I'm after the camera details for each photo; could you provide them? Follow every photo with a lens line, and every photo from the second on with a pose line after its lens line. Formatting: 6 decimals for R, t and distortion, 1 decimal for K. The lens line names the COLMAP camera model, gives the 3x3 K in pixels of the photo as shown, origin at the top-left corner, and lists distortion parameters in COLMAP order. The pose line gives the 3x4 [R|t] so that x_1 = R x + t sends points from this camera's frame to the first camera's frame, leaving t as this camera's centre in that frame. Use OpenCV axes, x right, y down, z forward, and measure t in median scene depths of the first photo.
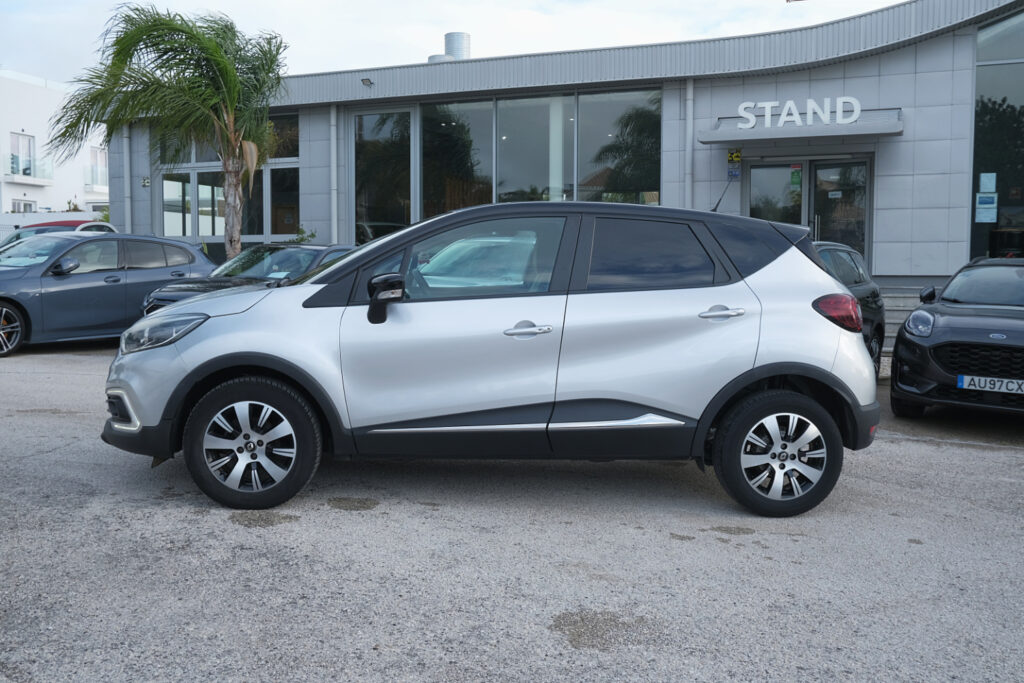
lens RADIAL K [[939.5, 0, 512.0], [0, 939.5, 341.5], [0, 0, 1]] dist [-0.069974, 0.099541]
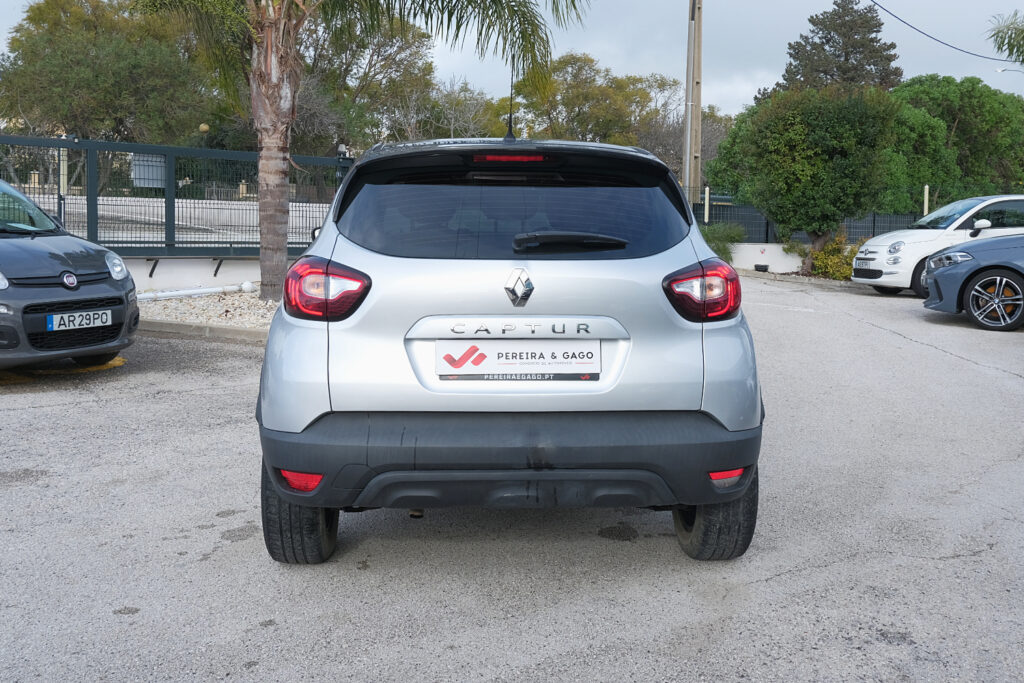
lens RADIAL K [[1041.0, 0, 512.1], [0, 1041.0, 322.7], [0, 0, 1]] dist [0.007807, -0.010951]
pose [[0.000863, 0.086256, -0.996273, 1.100266], [-0.090320, 0.992208, 0.085826, -0.082326], [0.995912, 0.089909, 0.008647, 1.165896]]
